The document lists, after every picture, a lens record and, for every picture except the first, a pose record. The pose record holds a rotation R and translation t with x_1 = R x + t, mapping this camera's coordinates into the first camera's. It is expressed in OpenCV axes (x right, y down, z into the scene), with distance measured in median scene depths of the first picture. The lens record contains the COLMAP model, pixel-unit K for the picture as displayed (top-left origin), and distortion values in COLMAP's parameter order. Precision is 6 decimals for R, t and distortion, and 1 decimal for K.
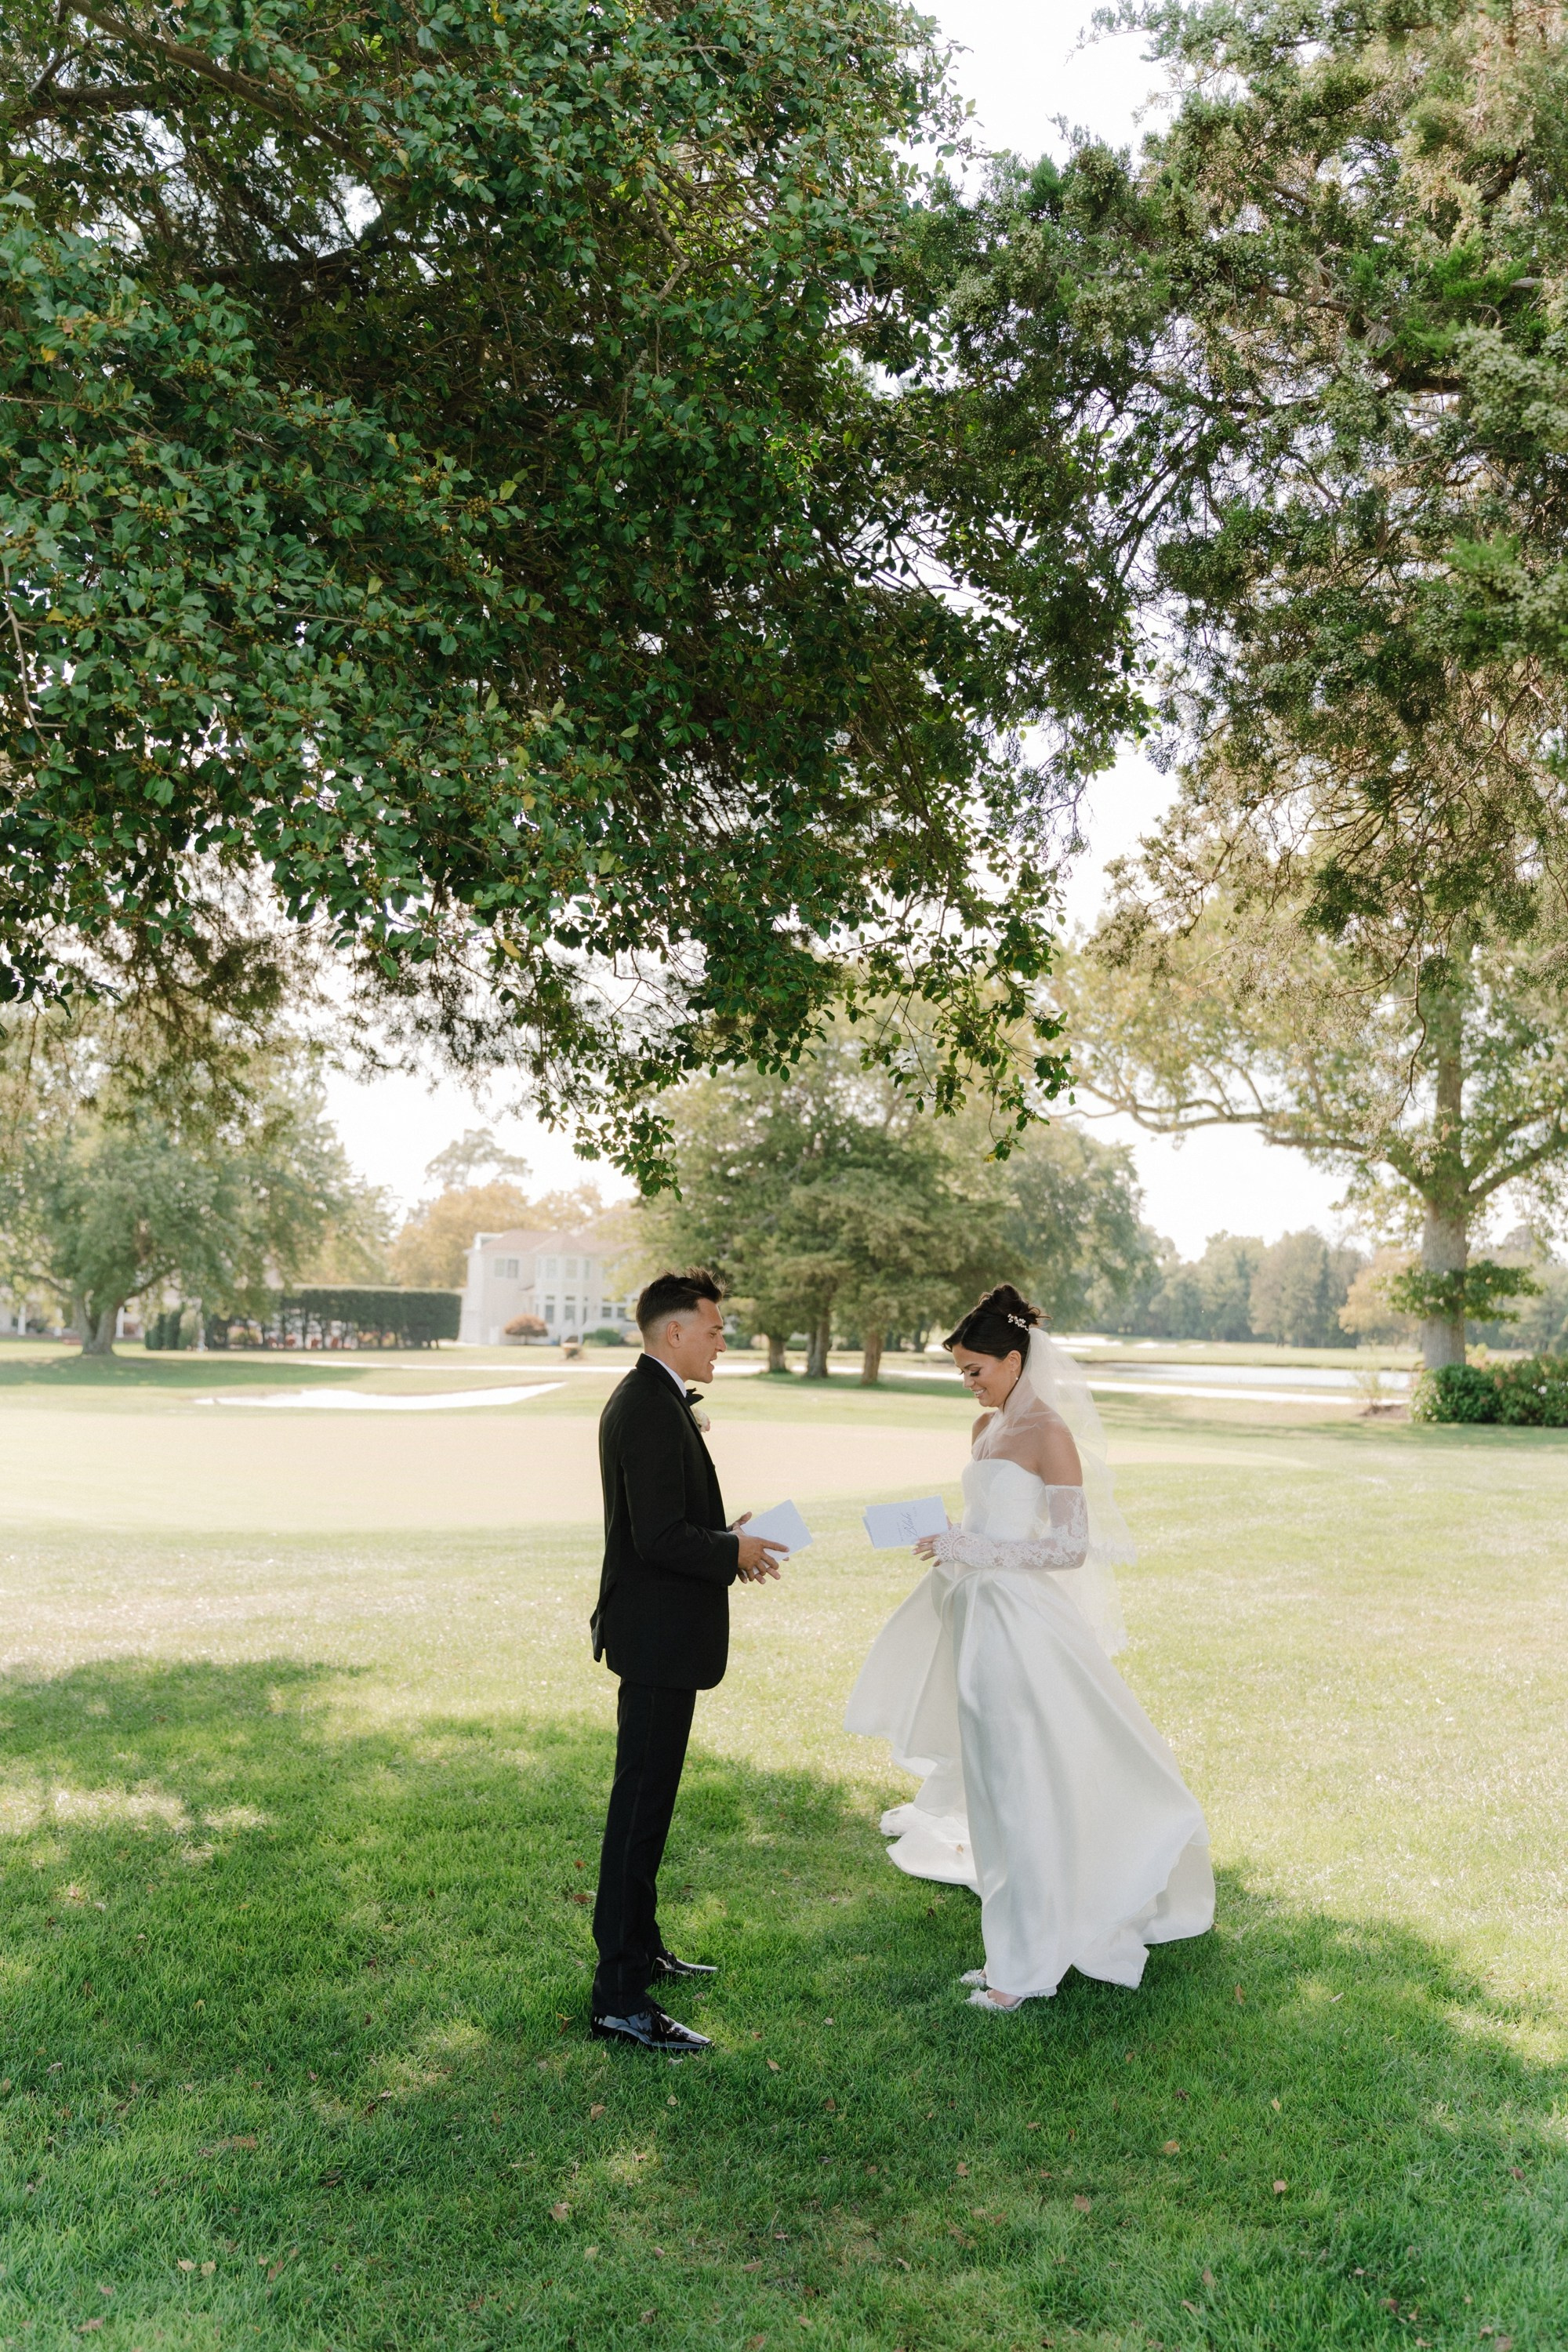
lens RADIAL K [[2117.4, 0, 784.0], [0, 2117.4, 1176.0], [0, 0, 1]] dist [0.011955, 0.004994]
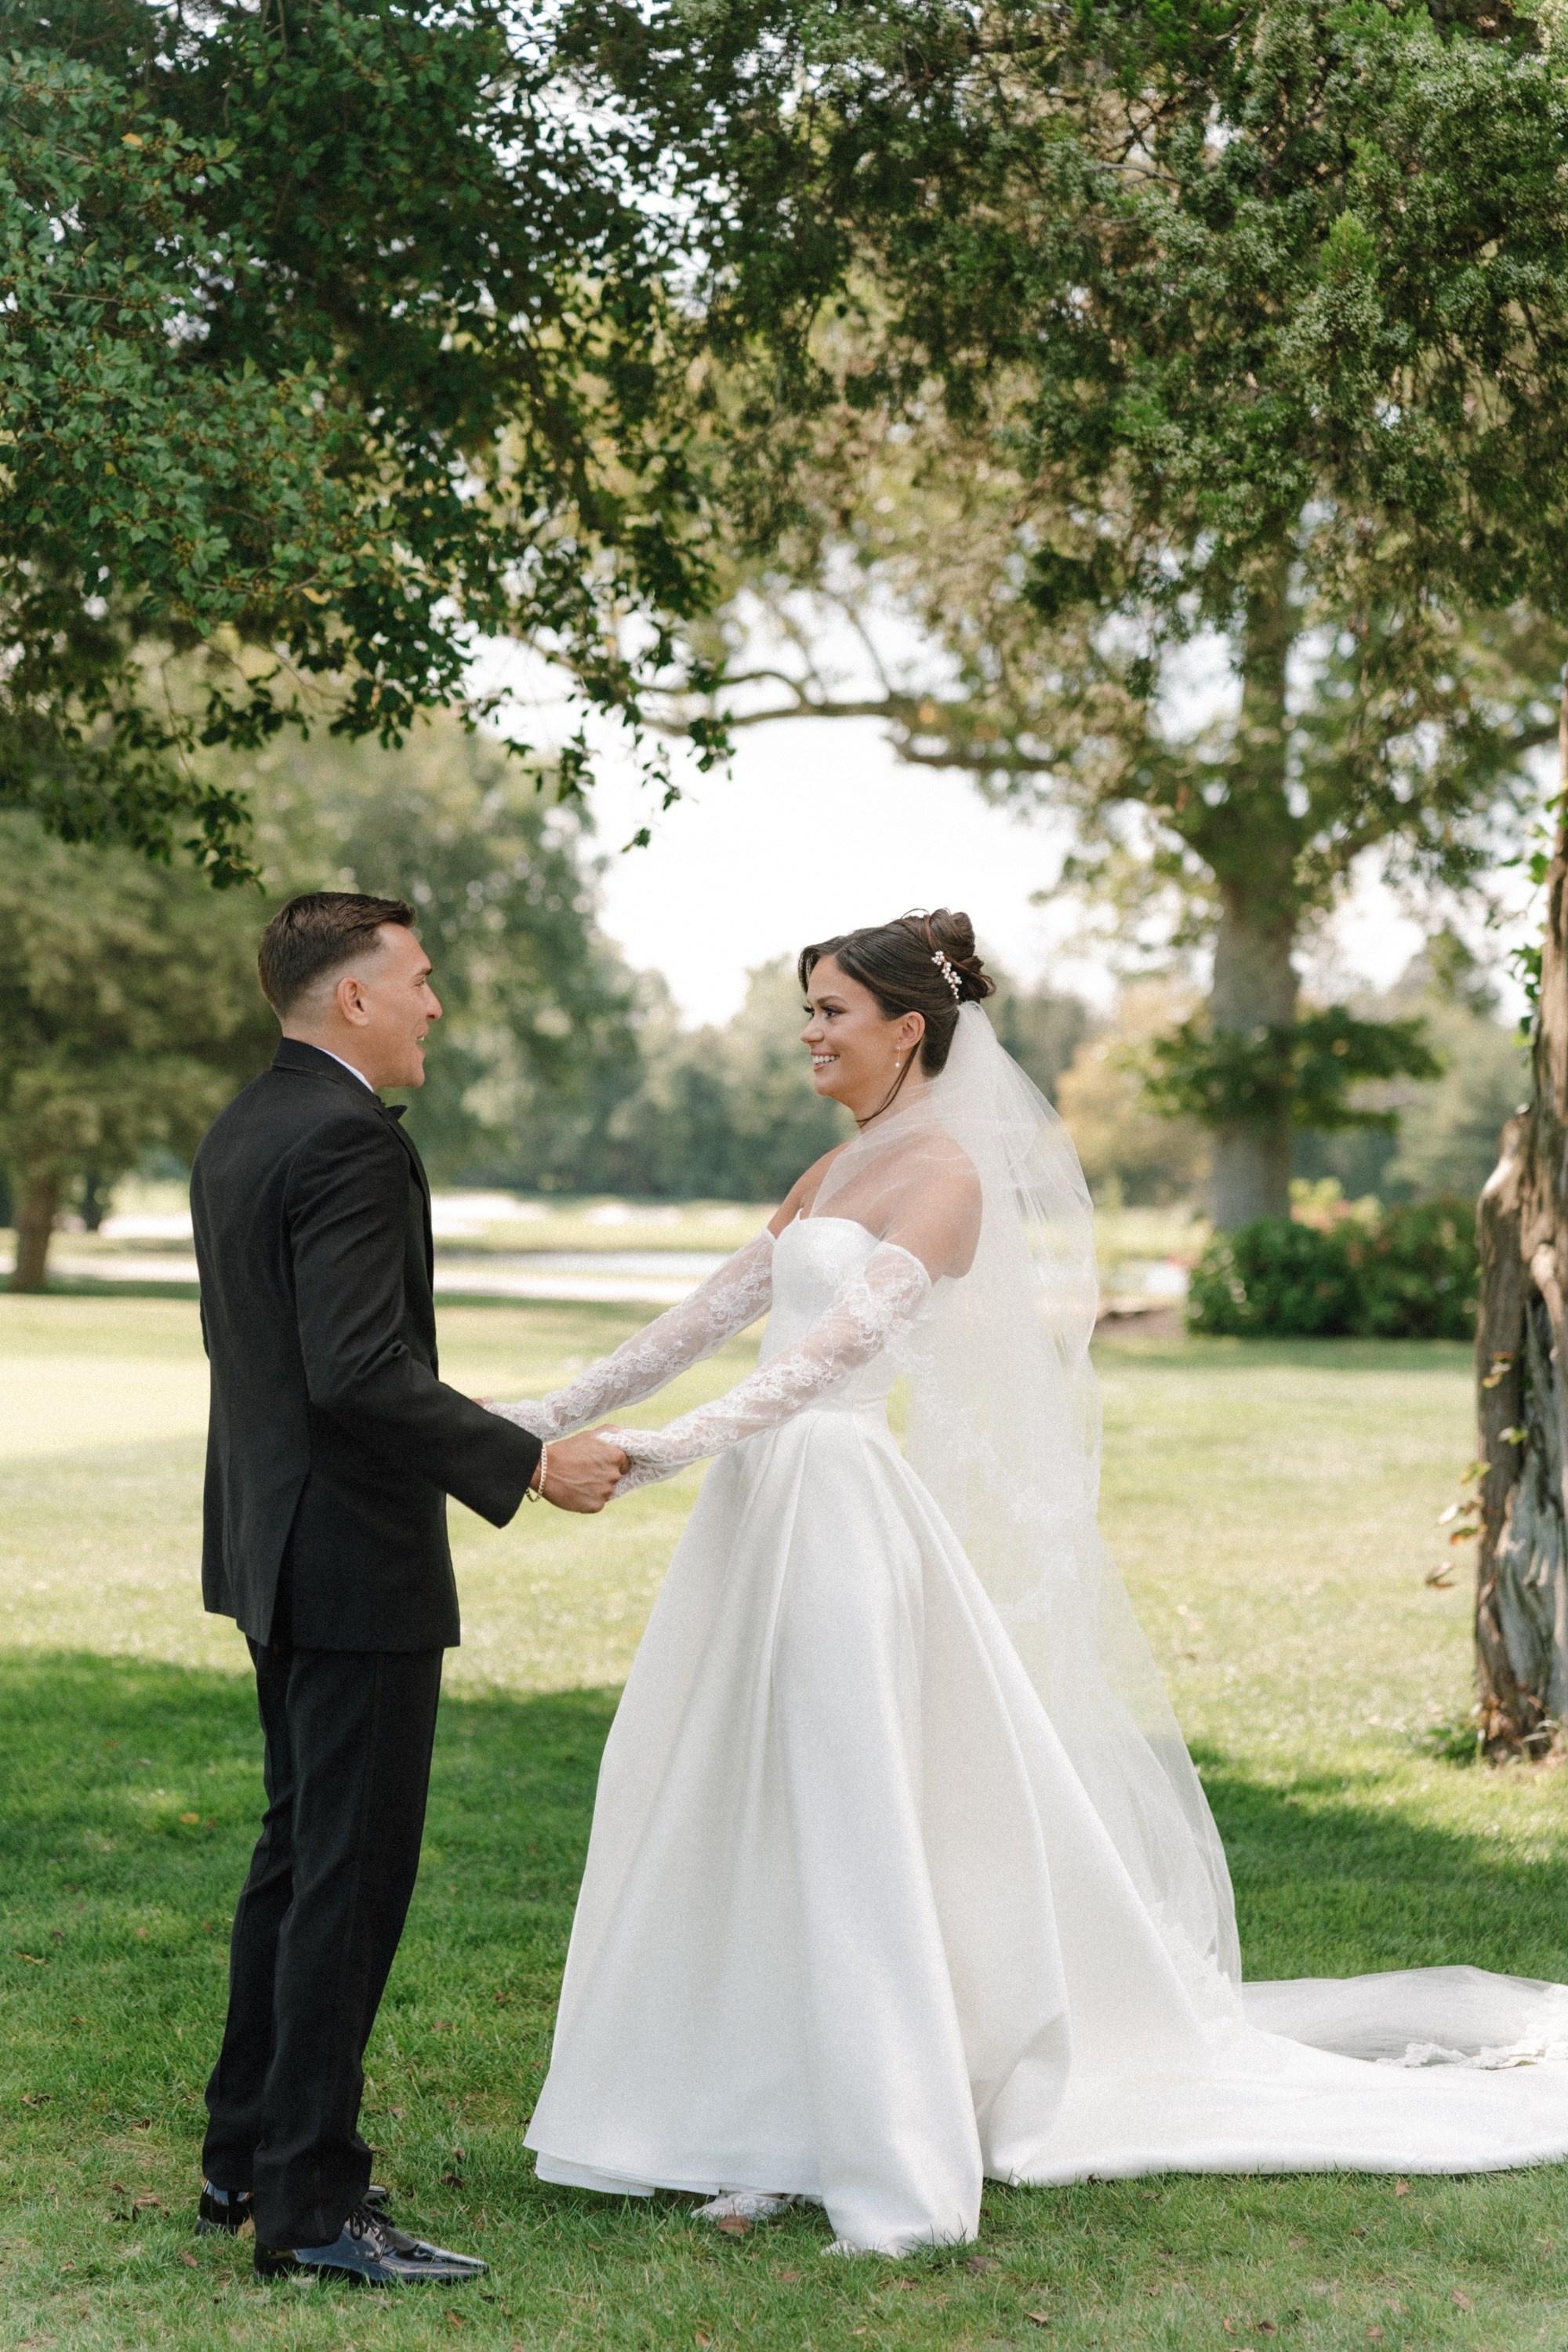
lens RADIAL K [[5093.5, 0, 790.7], [0, 5093.5, 1141.7], [0, 0, 1]] dist [-0.044926, 0.046827]
pose [[0.978579, -0.009180, 0.205666, -0.029418], [-0.003829, 0.998021, 0.062770, -0.002290], [-0.205835, -0.062213, 0.976607, -0.108512]]
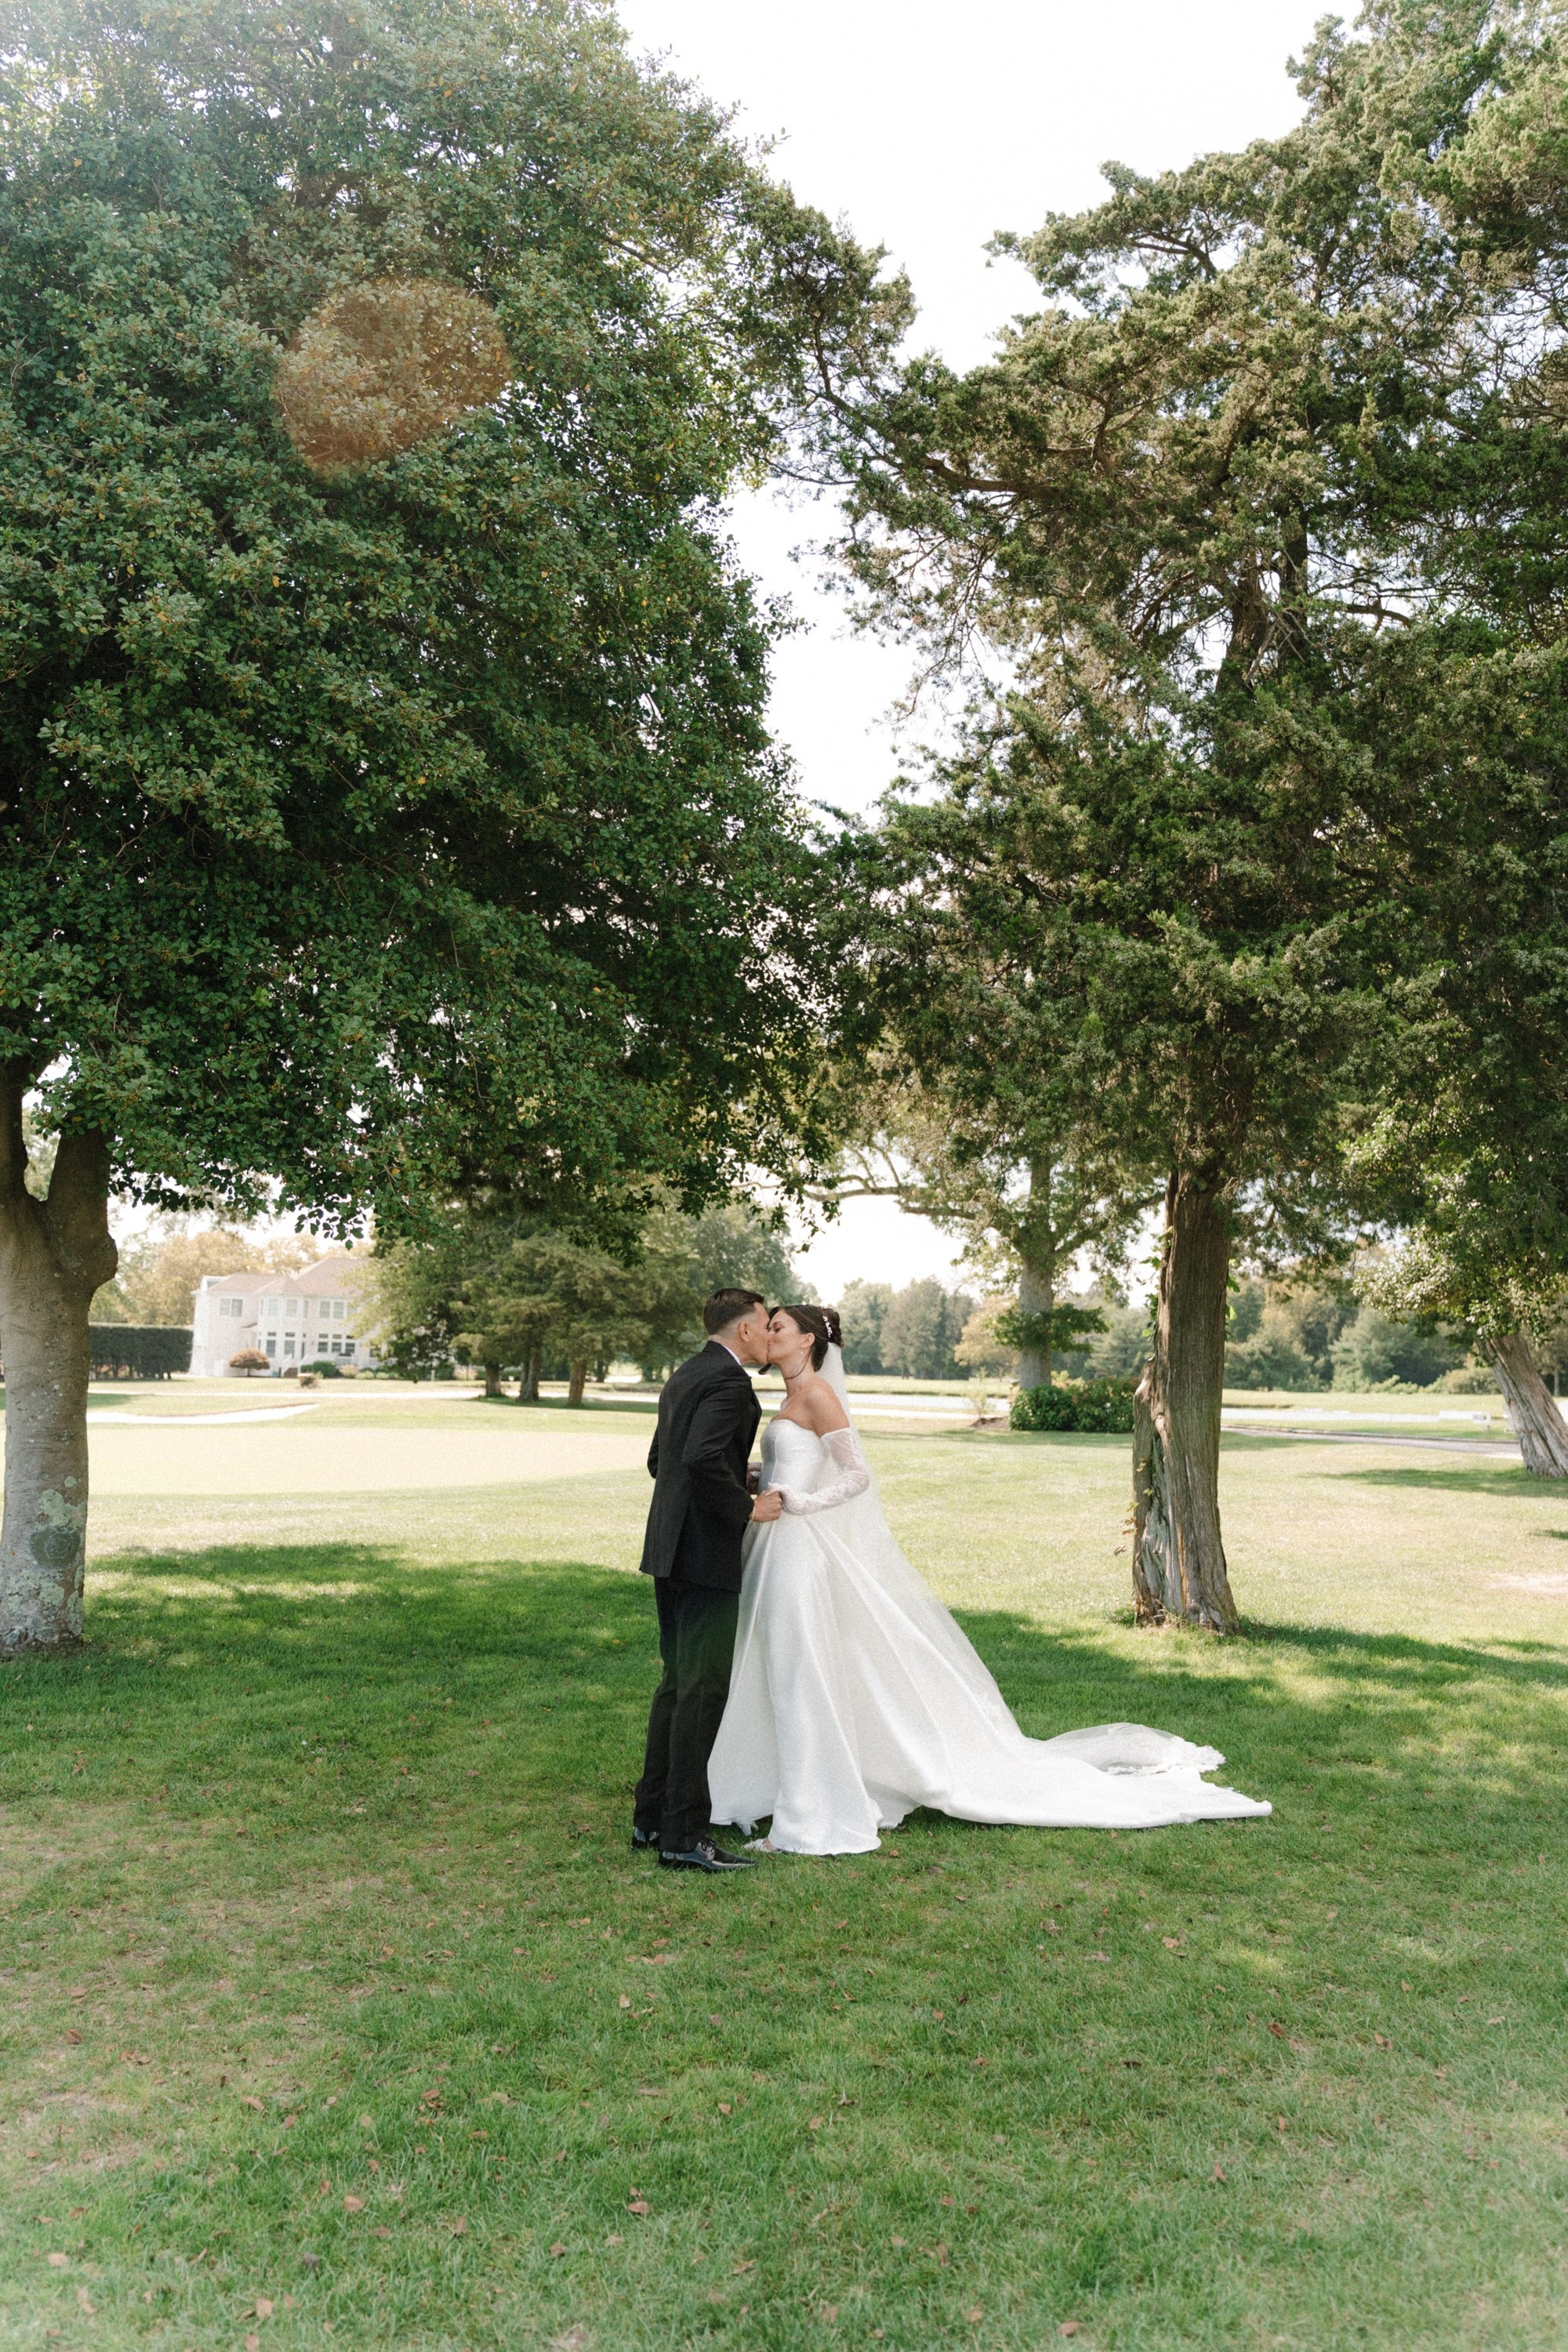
lens RADIAL K [[1890.1, 0, 784.0], [0, 1890.1, 1176.0], [0, 0, 1]] dist [0.000518, 0.000408]
pose [[0.986173, 0.016876, 0.164855, -0.027225], [-0.012362, 0.999521, -0.028368, -0.003416], [-0.165255, 0.025938, 0.985910, -0.098838]]
